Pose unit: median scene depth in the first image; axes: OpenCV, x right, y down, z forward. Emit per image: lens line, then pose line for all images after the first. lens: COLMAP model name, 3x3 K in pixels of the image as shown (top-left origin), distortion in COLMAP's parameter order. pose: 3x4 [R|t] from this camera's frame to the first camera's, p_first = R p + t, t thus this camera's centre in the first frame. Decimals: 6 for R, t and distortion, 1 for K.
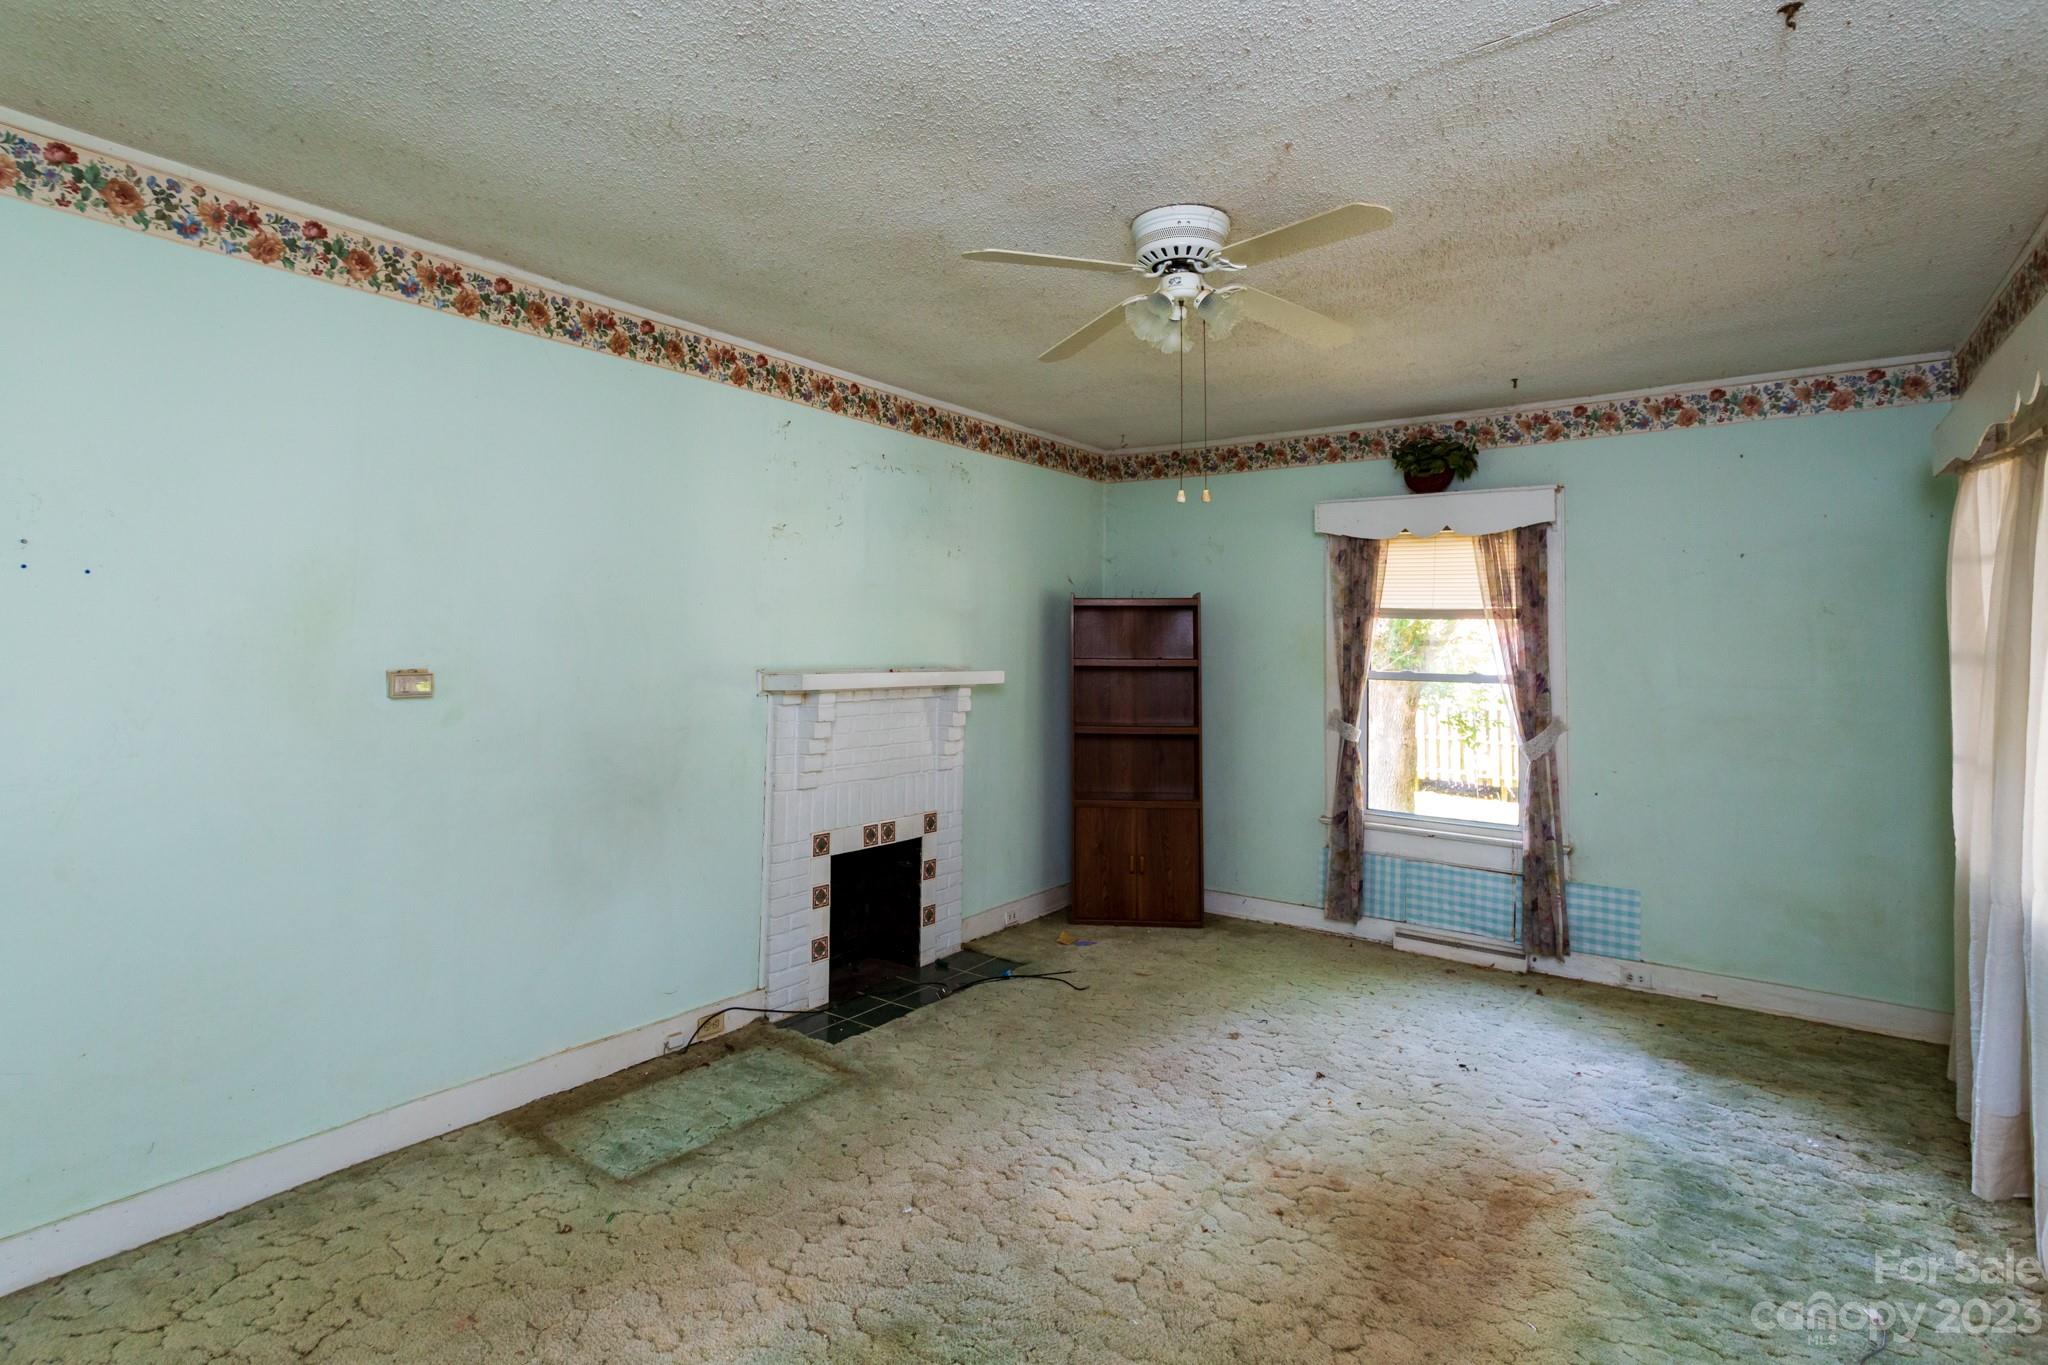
lens RADIAL K [[1066.0, 0, 1010.6], [0, 1066.0, 619.5], [0, 0, 1]] dist [0.001867, 0.001198]
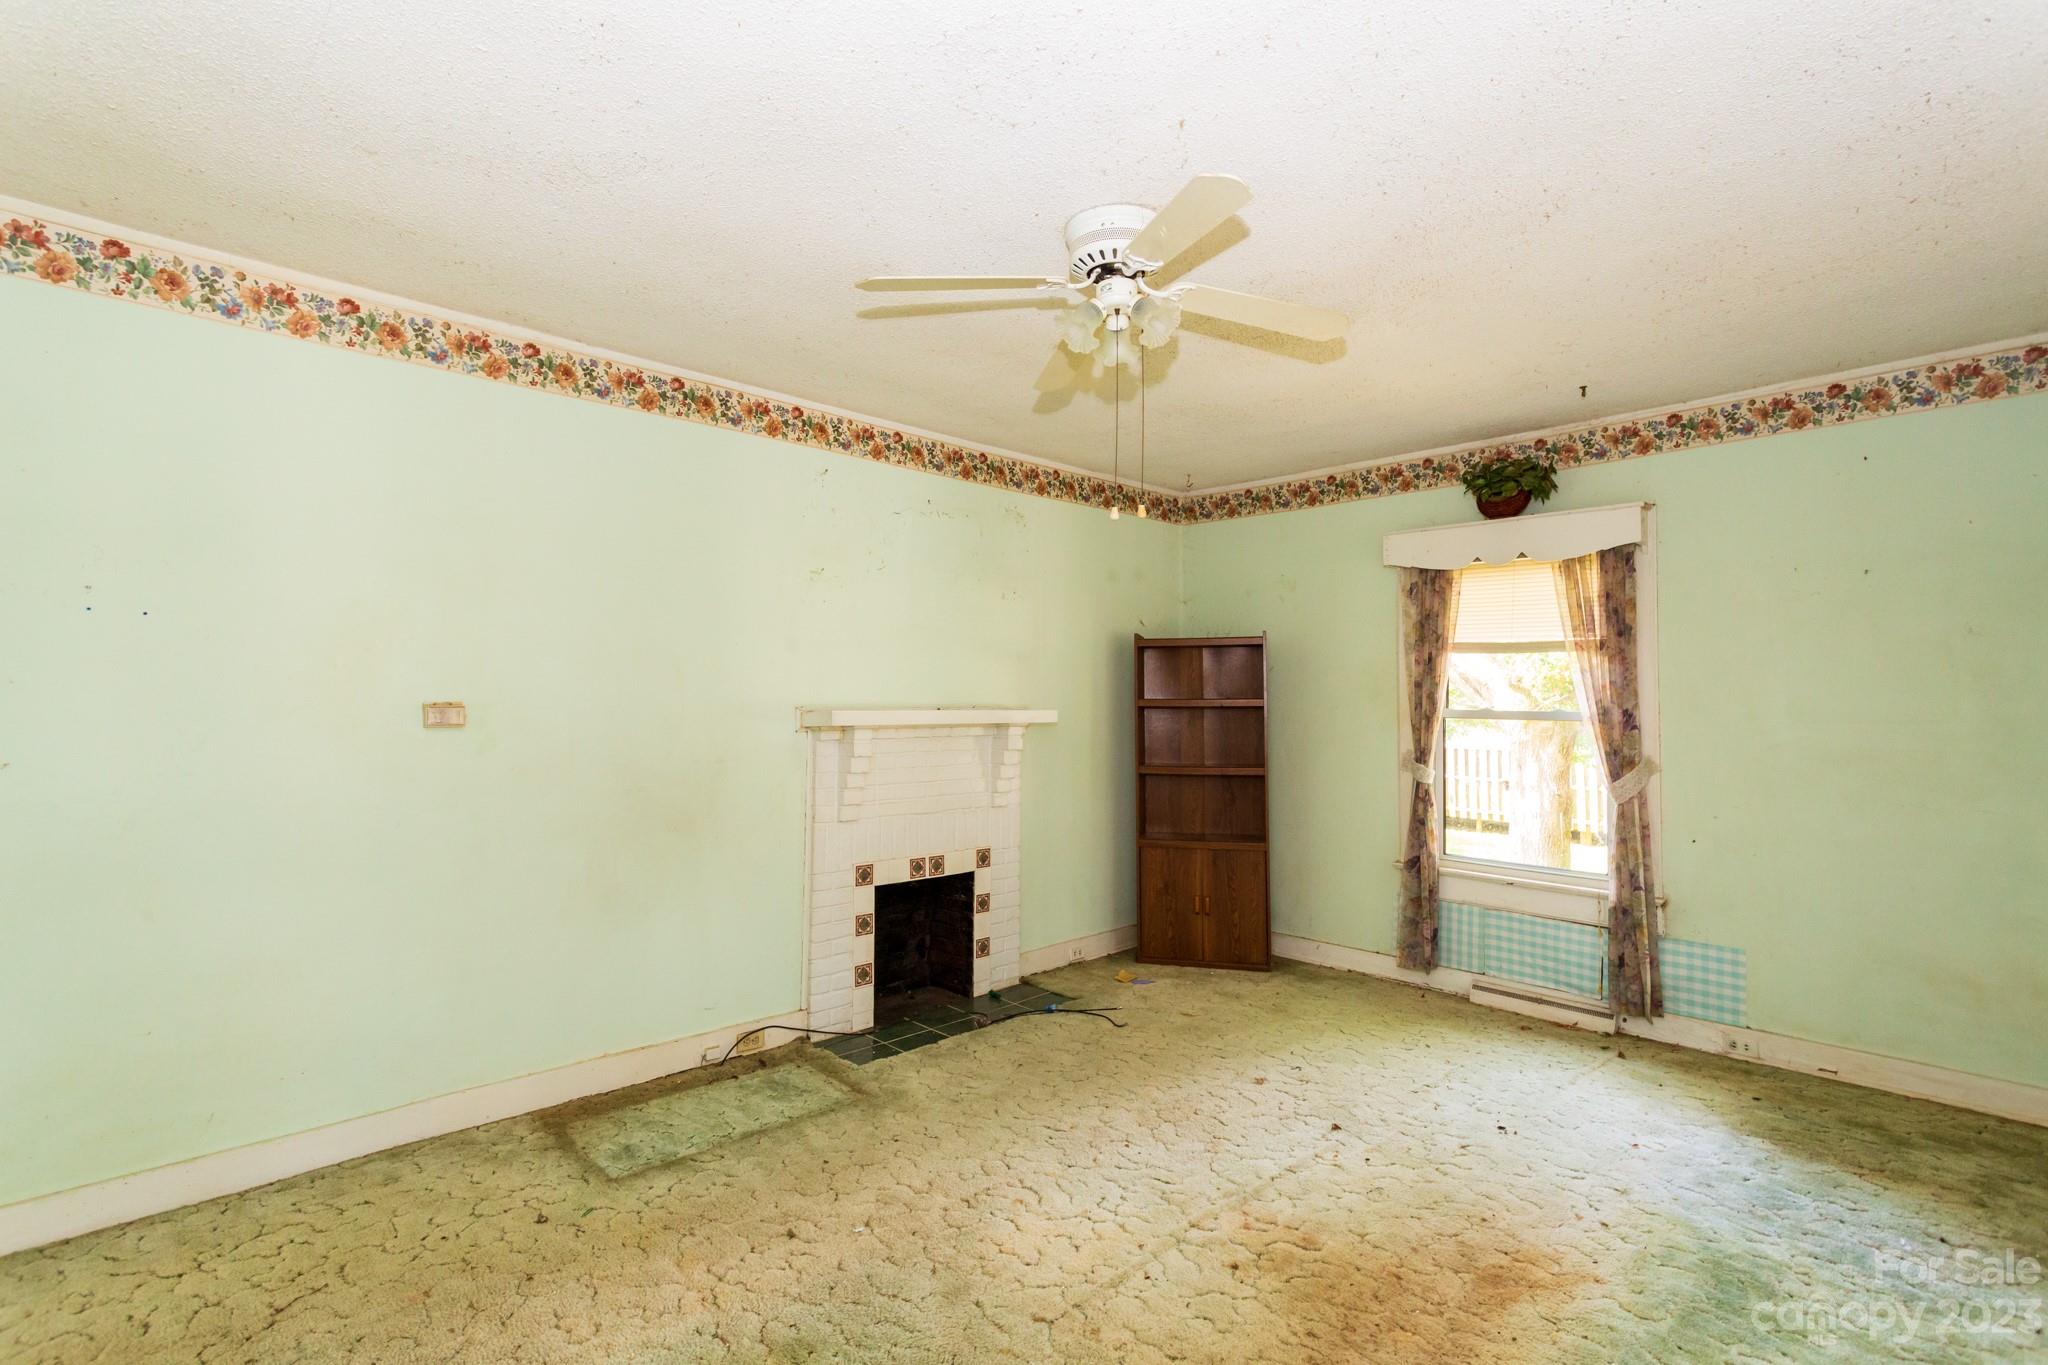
lens RADIAL K [[1009.4, 0, 1009.0], [0, 1009.4, 684.8], [0, 0, 1]] dist [0.002642, 0.001622]
pose [[0.983904, -0.009573, -0.178440, 0.146994], [0.010817, 0.999923, 0.006001, 0.021658], [0.178369, -0.007834, 0.983932, 0.057337]]
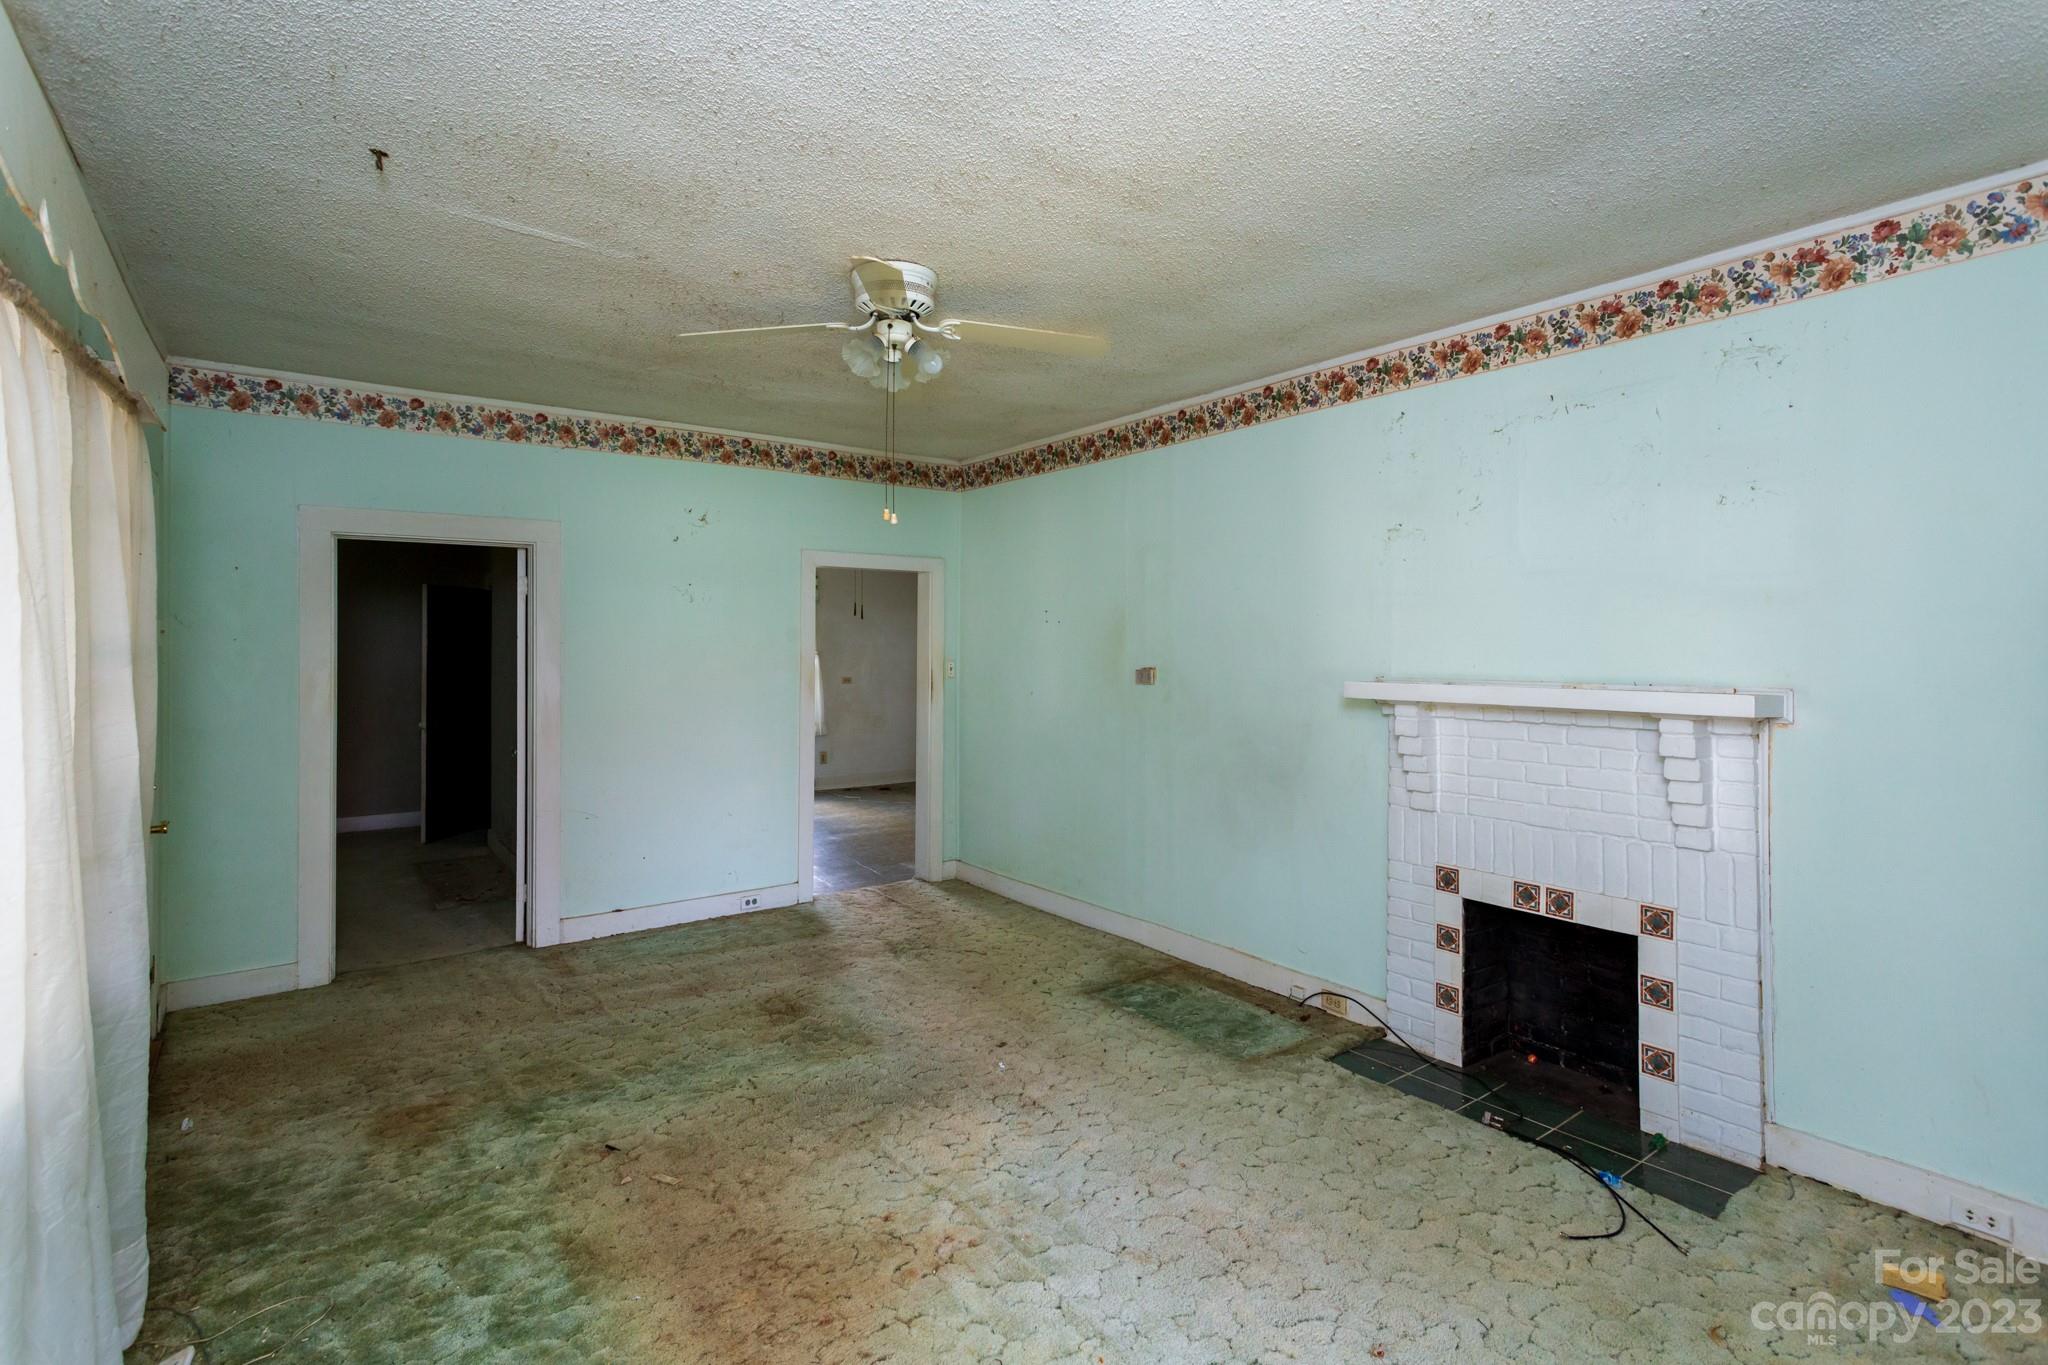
lens RADIAL K [[1009.4, 0, 1040.5], [0, 1009.4, 653.7], [0, 0, 1]] dist [0.002642, 0.001622]
pose [[-0.307121, -0.016022, -0.951536, 0.752293], [0.005816, 0.999808, -0.018713, 0.041769], [0.951653, -0.011281, -0.306969, 0.984585]]
